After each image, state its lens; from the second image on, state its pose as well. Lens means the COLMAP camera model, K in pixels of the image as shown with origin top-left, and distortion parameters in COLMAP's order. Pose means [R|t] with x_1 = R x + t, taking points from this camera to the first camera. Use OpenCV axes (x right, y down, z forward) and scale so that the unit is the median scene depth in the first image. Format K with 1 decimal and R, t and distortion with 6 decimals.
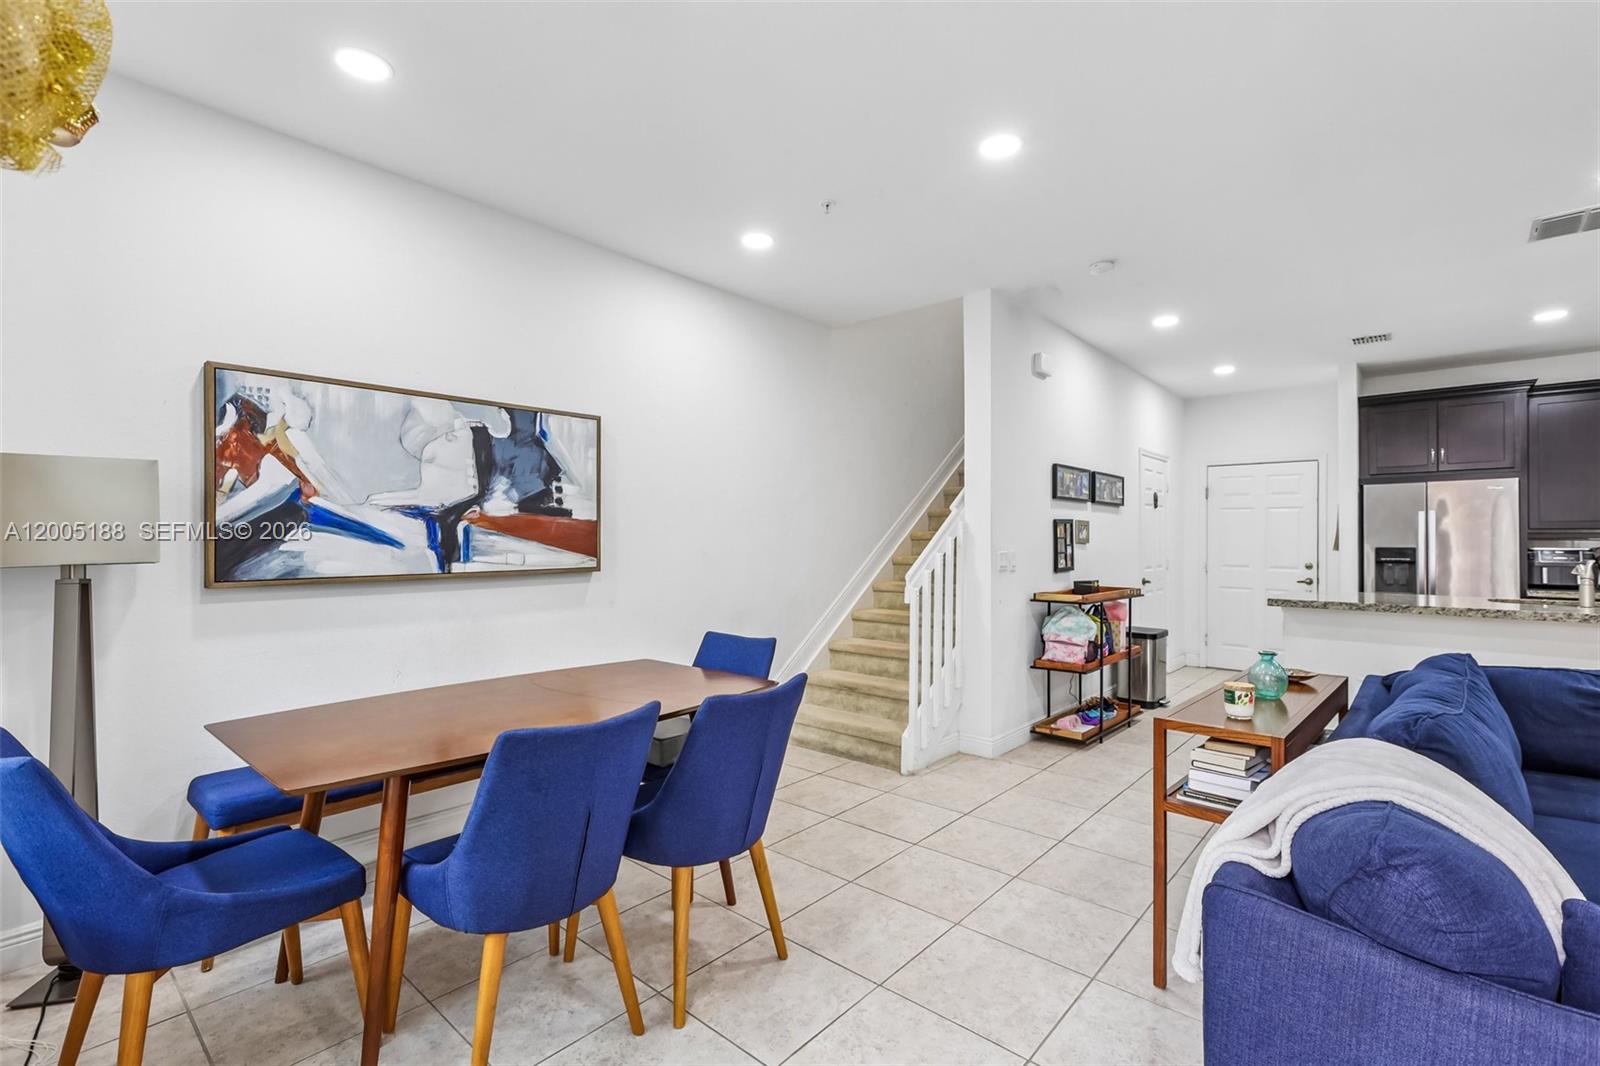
lens RADIAL K [[727.3, 0, 800.0], [0, 727.3, 533.0], [0, 0, 1]] dist [-0.000411, 0.000439]
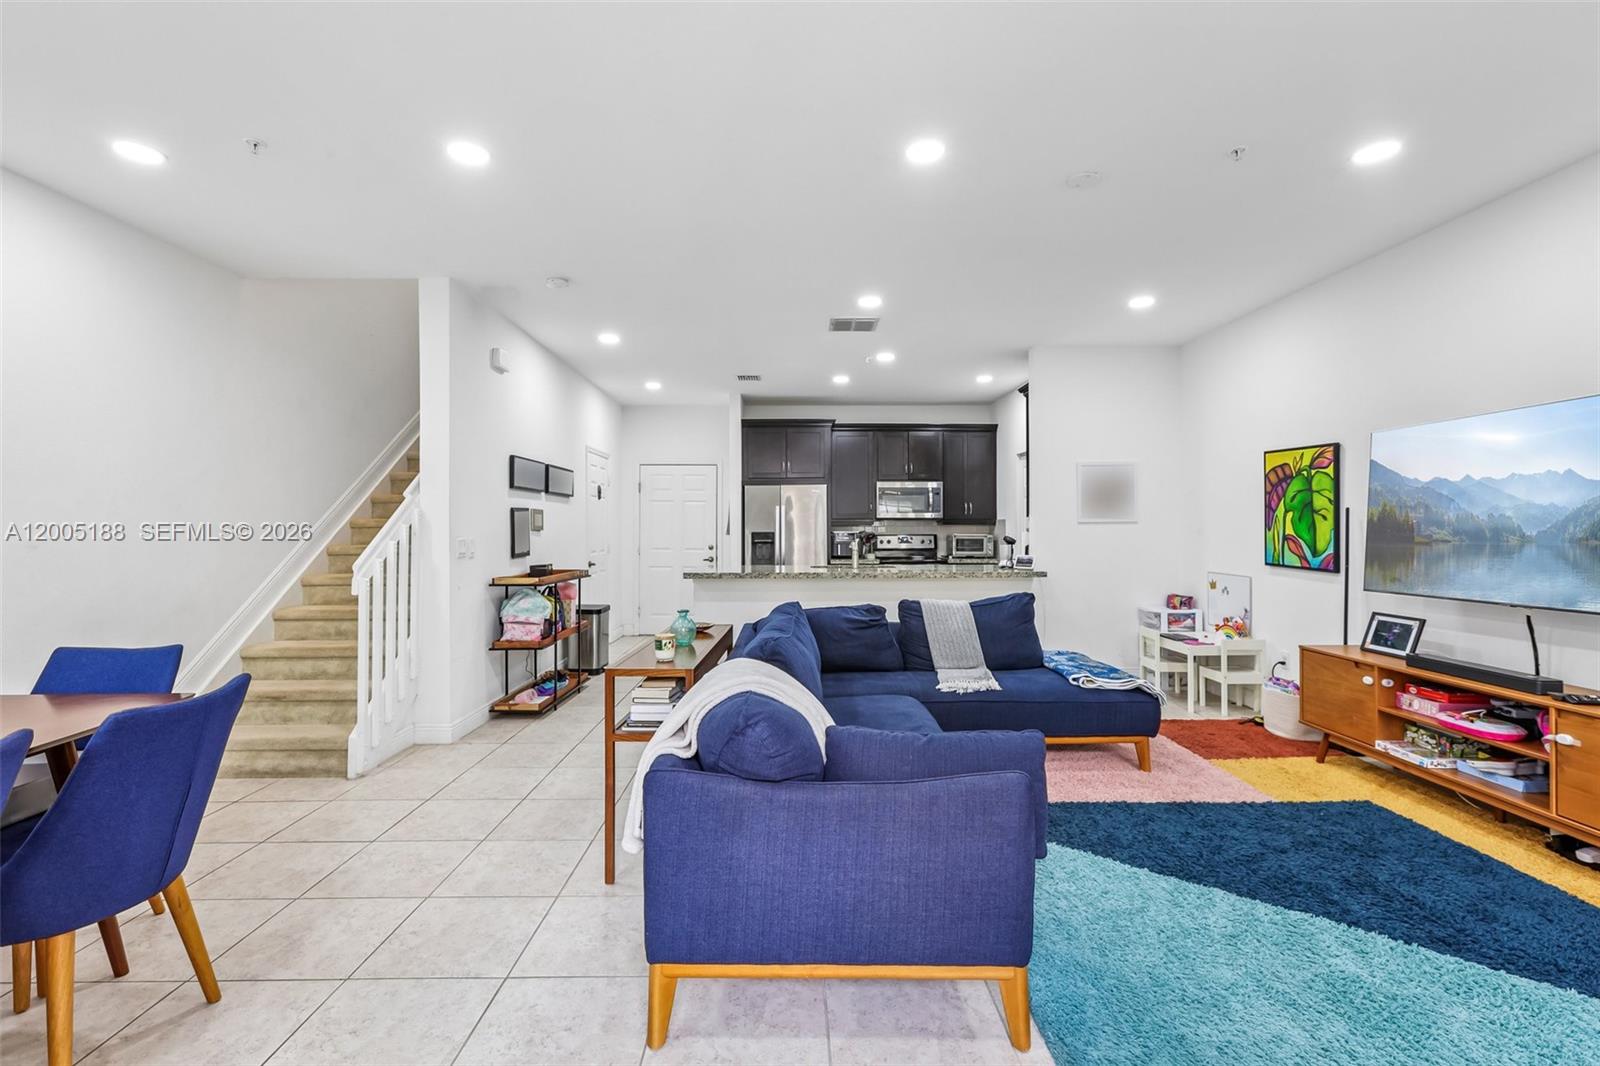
lens RADIAL K [[708.6, 0, 796.1], [0, 708.6, 530.2], [0, 0, 1]] dist [0.002439, 0.000472]
pose [[0.745953, -0.005912, 0.665972, -0.040461], [-0.002393, 0.999930, 0.011557, 0.001397], [-0.665994, -0.010215, 0.745887, -0.063130]]
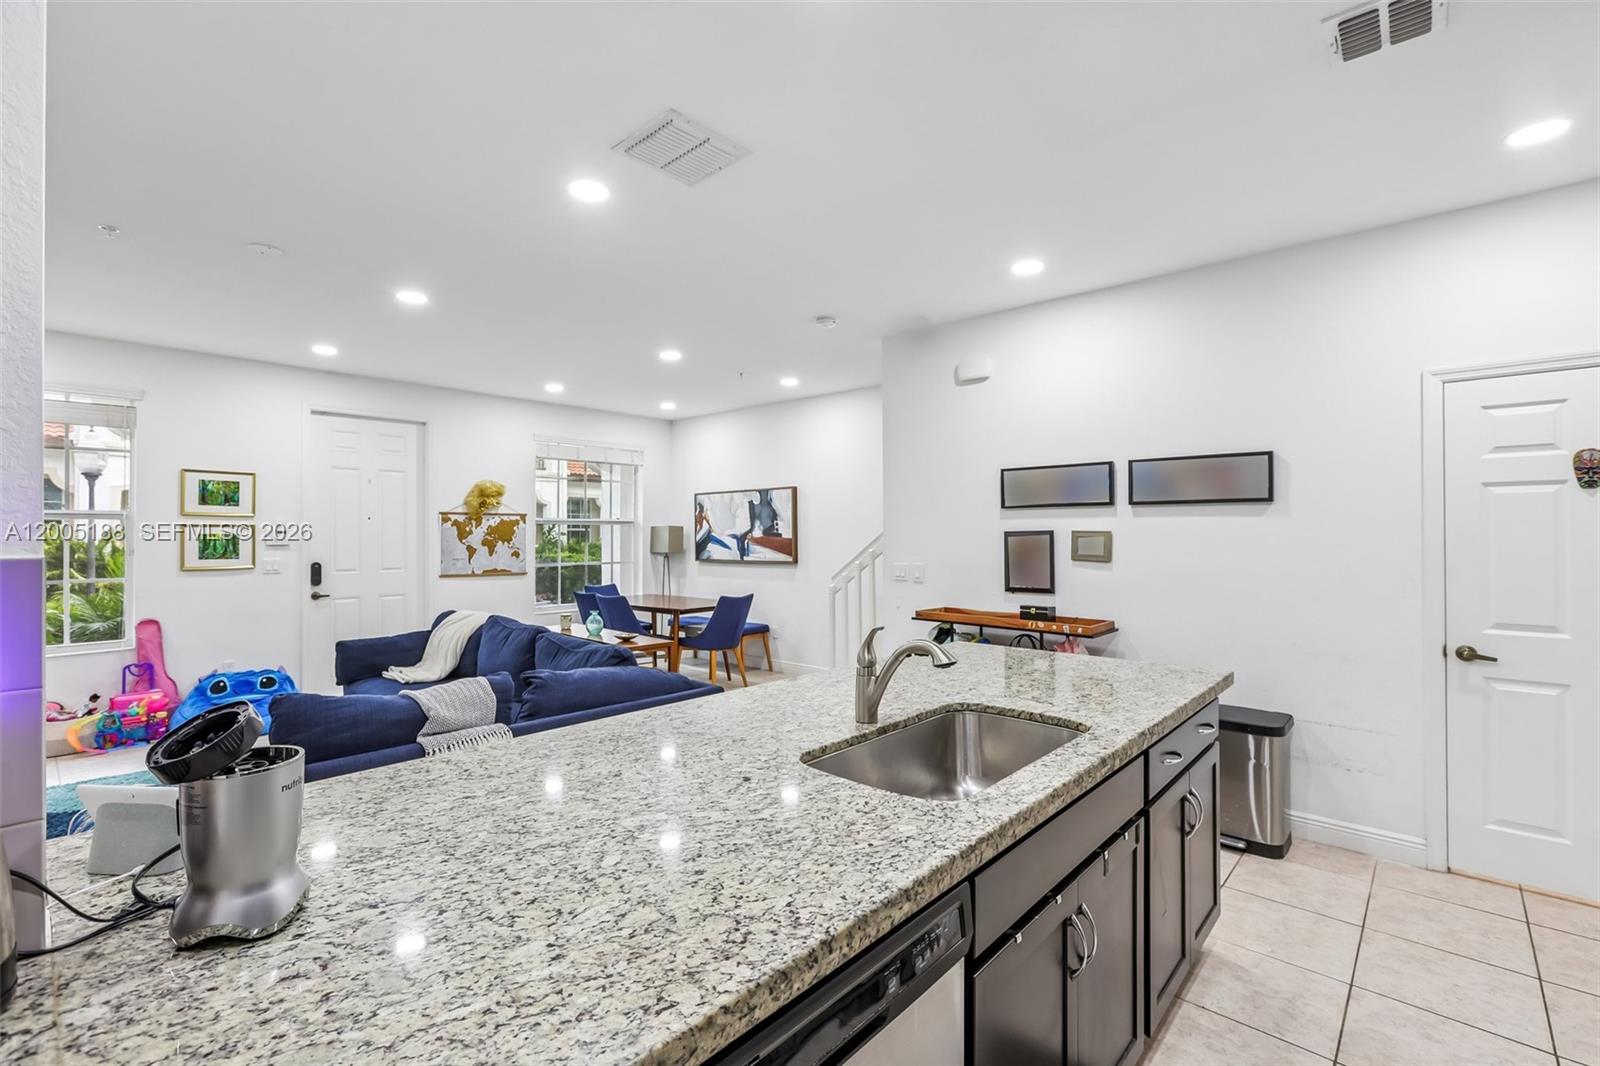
lens RADIAL K [[722.9, 0, 807.7], [0, 722.9, 530.0], [0, 0, 1]] dist [-0.012746, 0.006100]
pose [[-0.006992, -0.009332, -0.999932, 1.812491], [0.010743, 0.999898, -0.009407, -0.021879], [0.999918, -0.010808, -0.006891, 1.117236]]
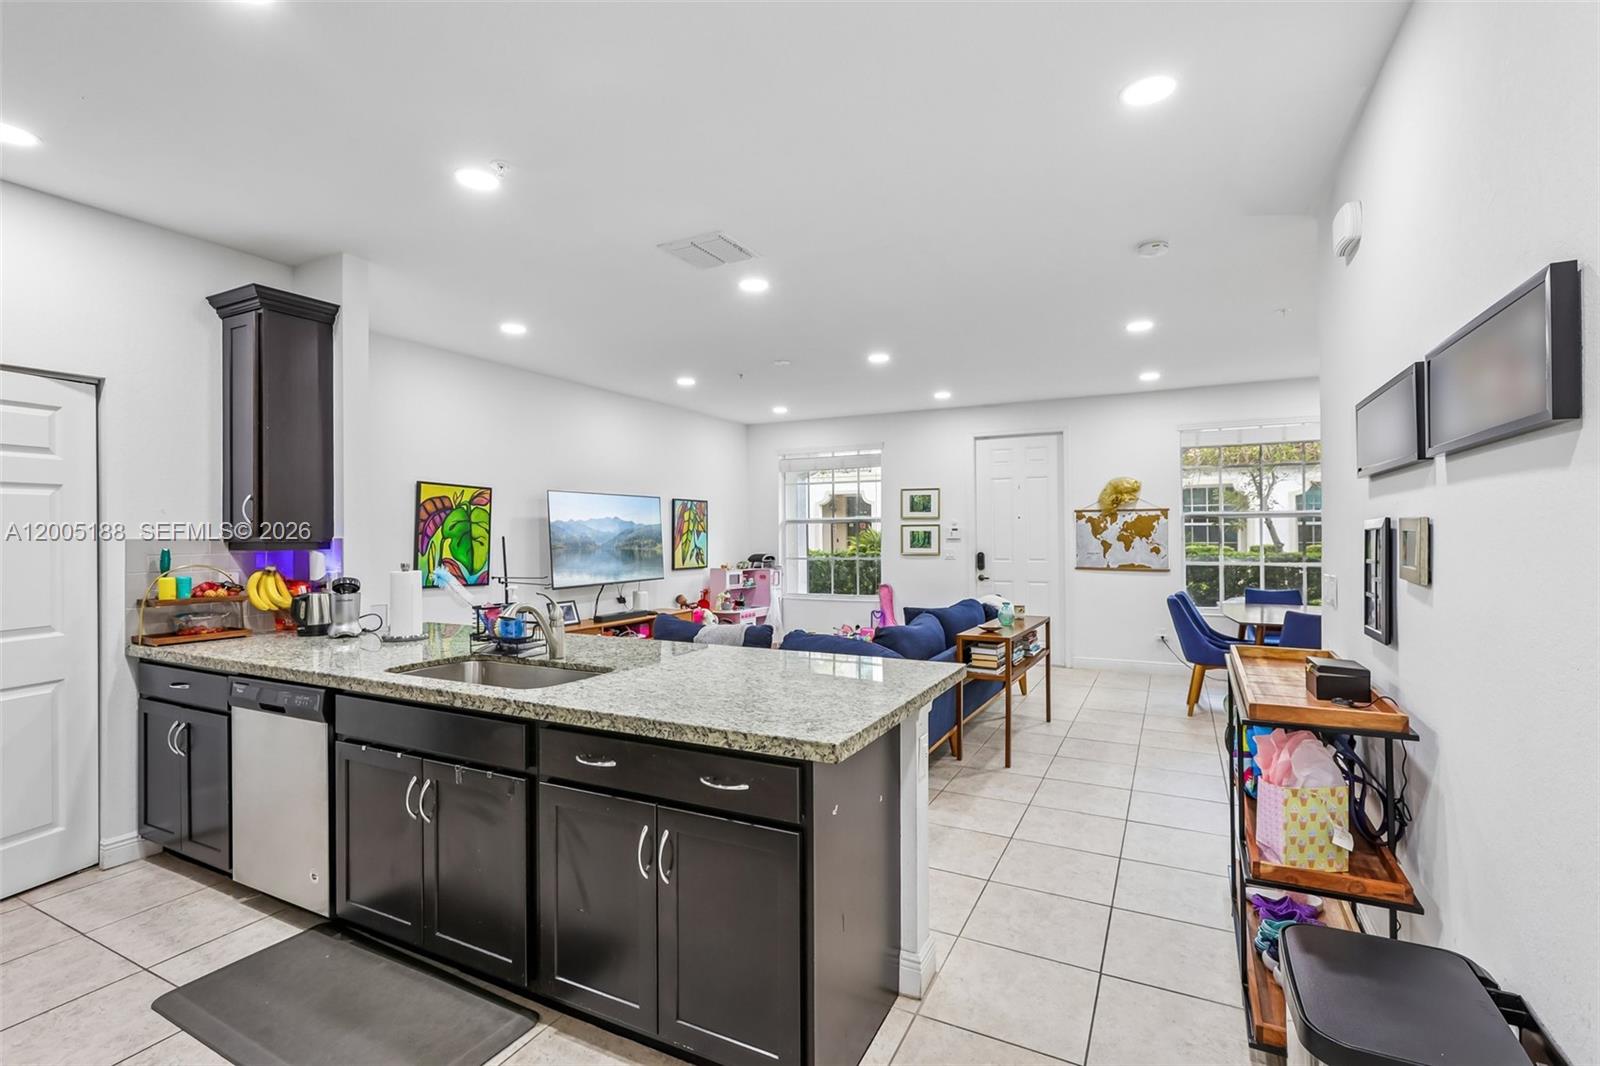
lens RADIAL K [[722.9, 0, 807.7], [0, 722.9, 530.0], [0, 0, 1]] dist [-0.012746, 0.006100]
pose [[-0.969991, 0.000980, -0.243140, 1.164051], [0.004811, 0.999873, -0.015164, -0.011028], [0.243094, -0.015879, -0.969873, 2.025621]]
